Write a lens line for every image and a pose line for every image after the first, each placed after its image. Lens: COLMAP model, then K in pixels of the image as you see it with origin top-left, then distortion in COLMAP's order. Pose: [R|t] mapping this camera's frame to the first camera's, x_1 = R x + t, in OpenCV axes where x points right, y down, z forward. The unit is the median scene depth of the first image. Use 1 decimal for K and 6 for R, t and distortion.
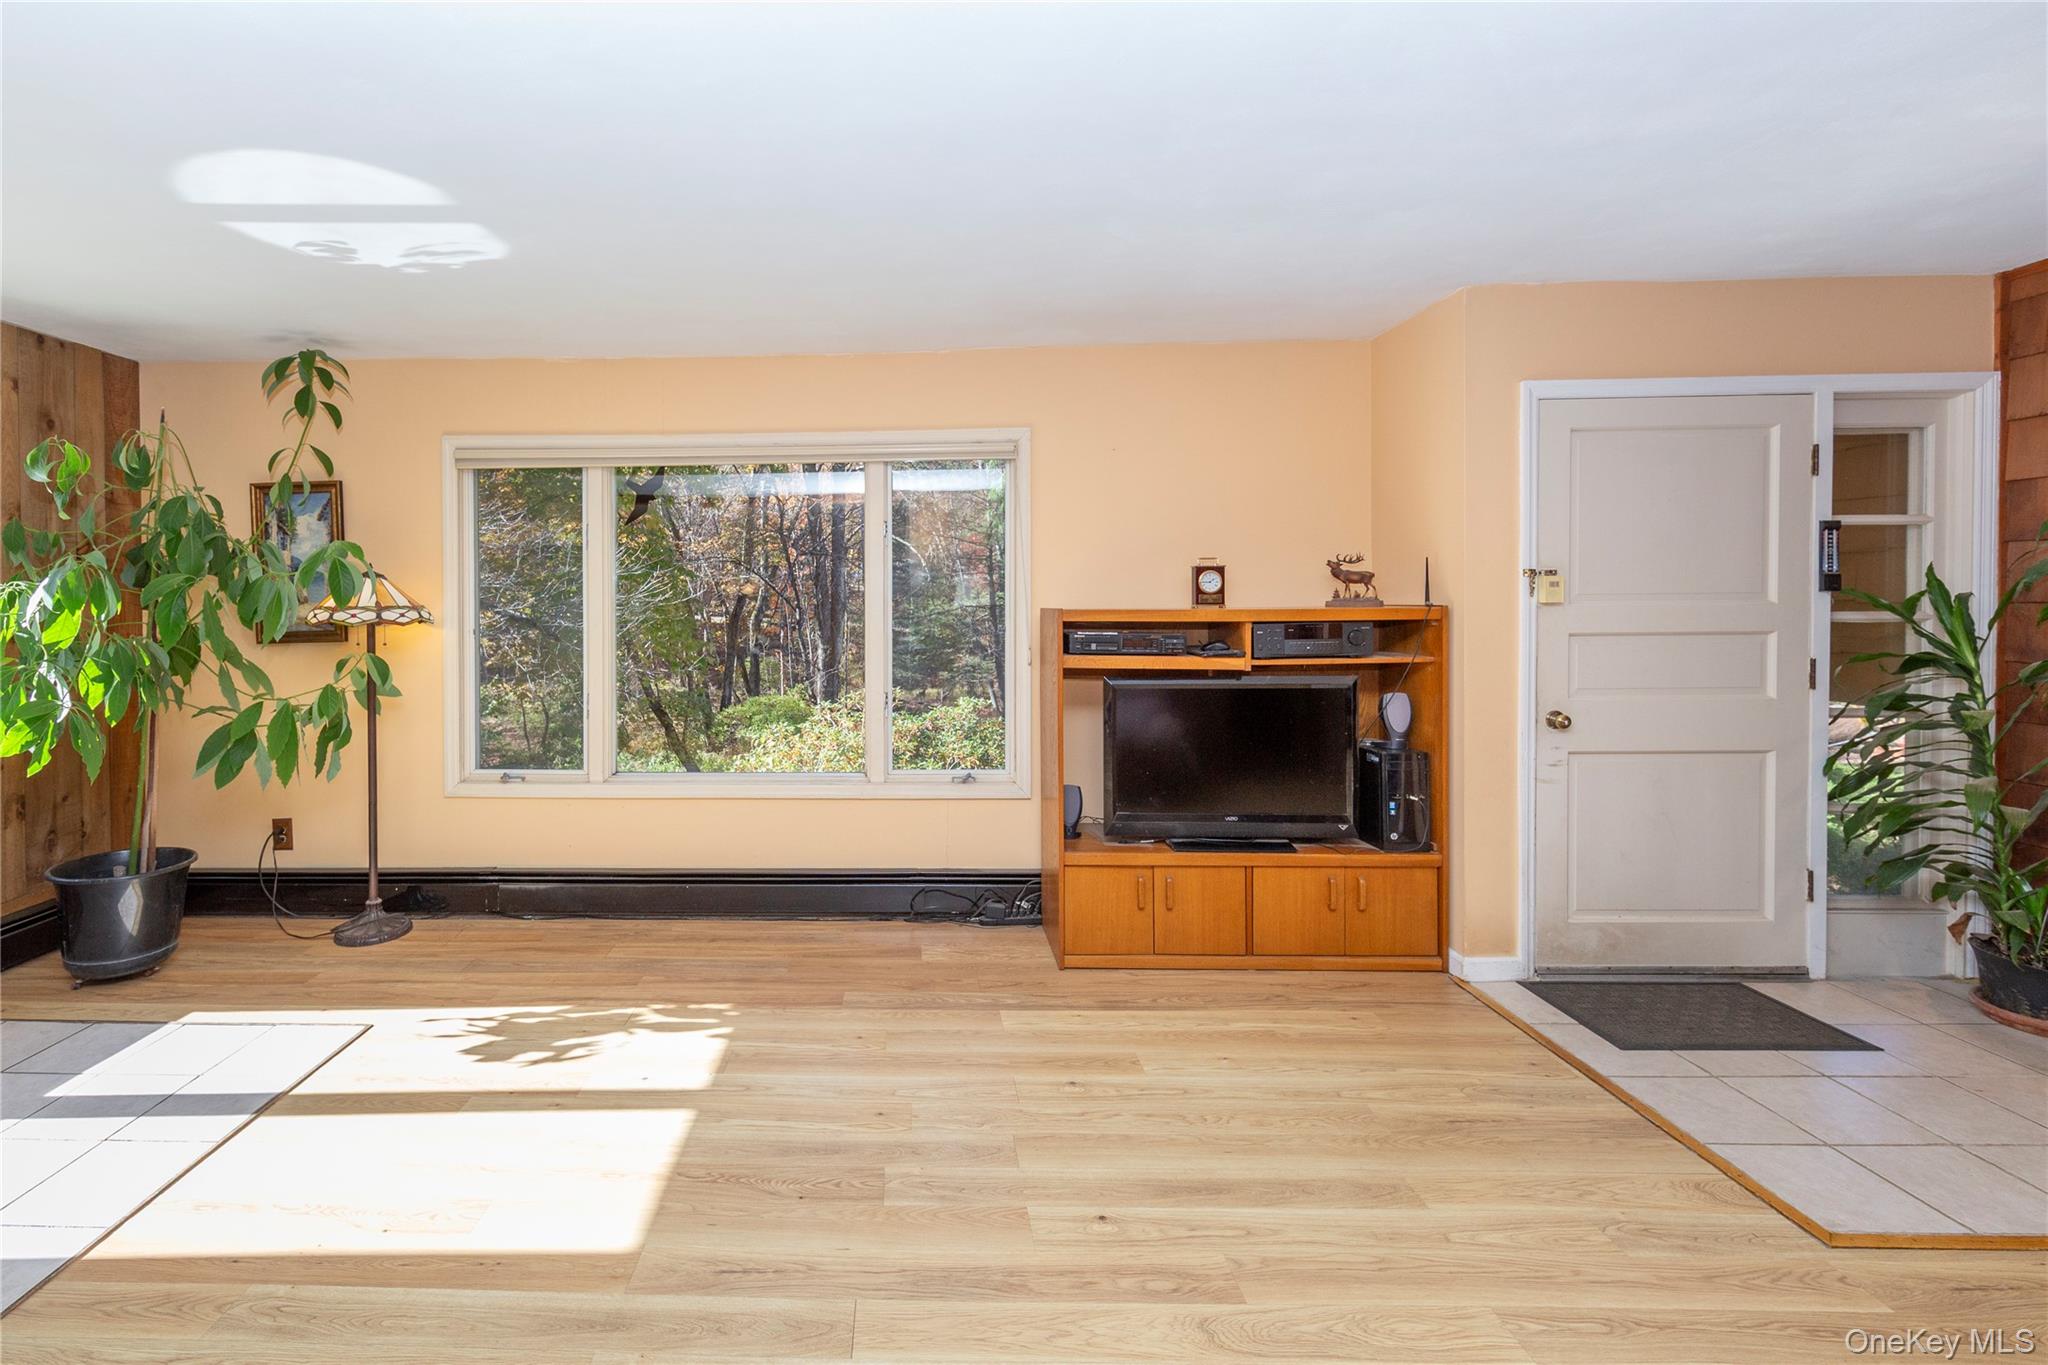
lens RADIAL K [[853.7, 0, 883.5], [0, 853.7, 617.3], [0, 0, 1]] dist [-0.003155, -0.000208]
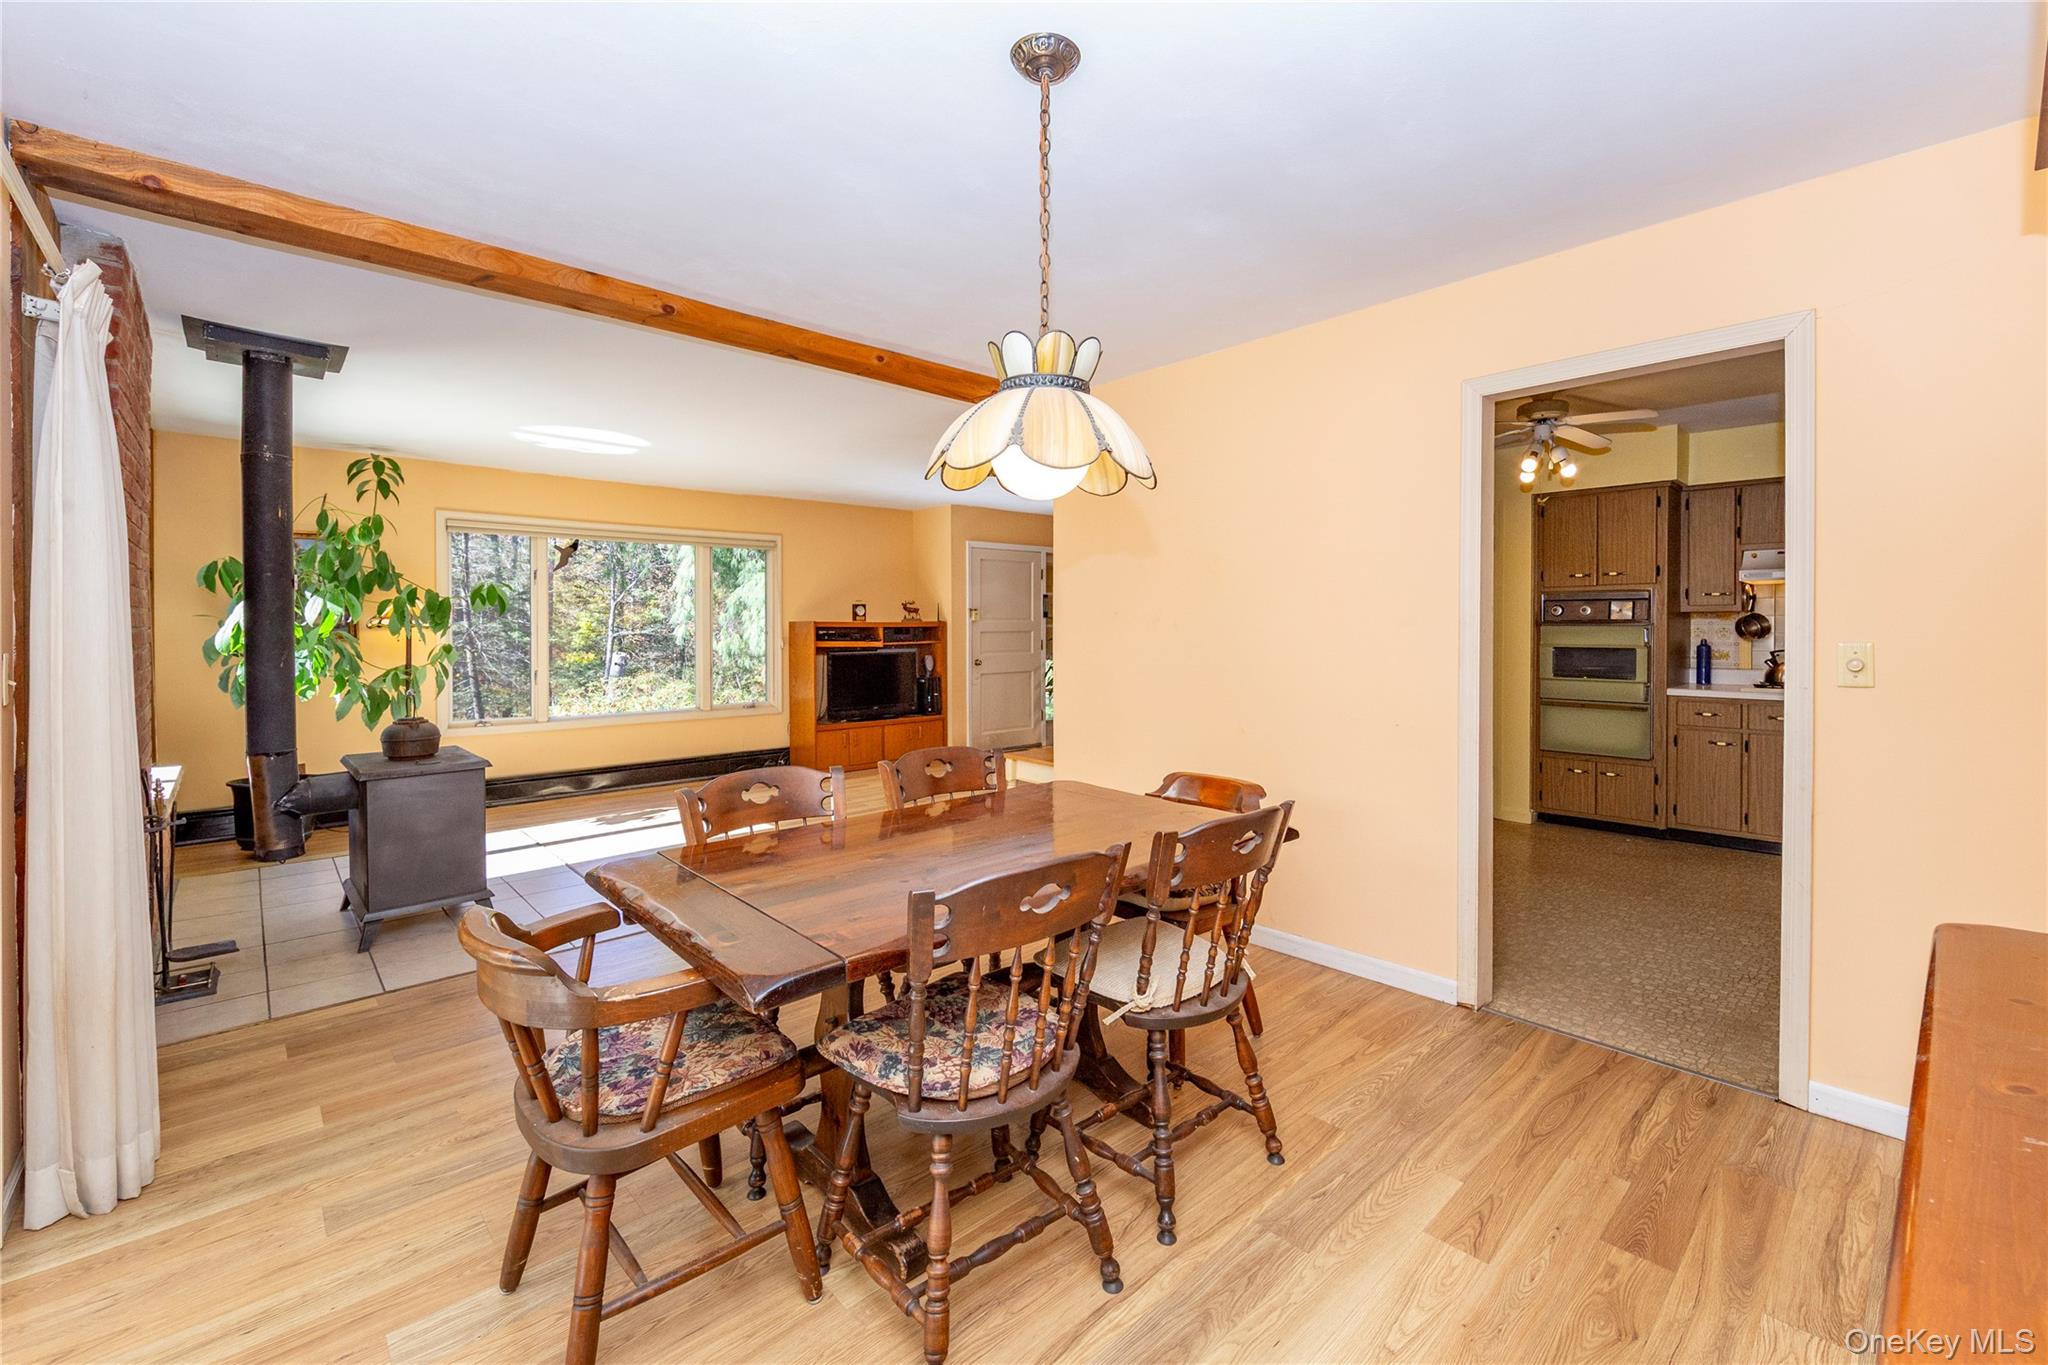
lens RADIAL K [[853.7, 0, 1009.5], [0, 853.7, 640.6], [0, 0, 1]] dist [-0.003155, -0.000208]
pose [[0.719951, -0.006457, 0.693994, -1.078305], [0.009967, 0.999950, -0.001035, 0.052710], [-0.693953, 0.007662, 0.719980, -1.092298]]
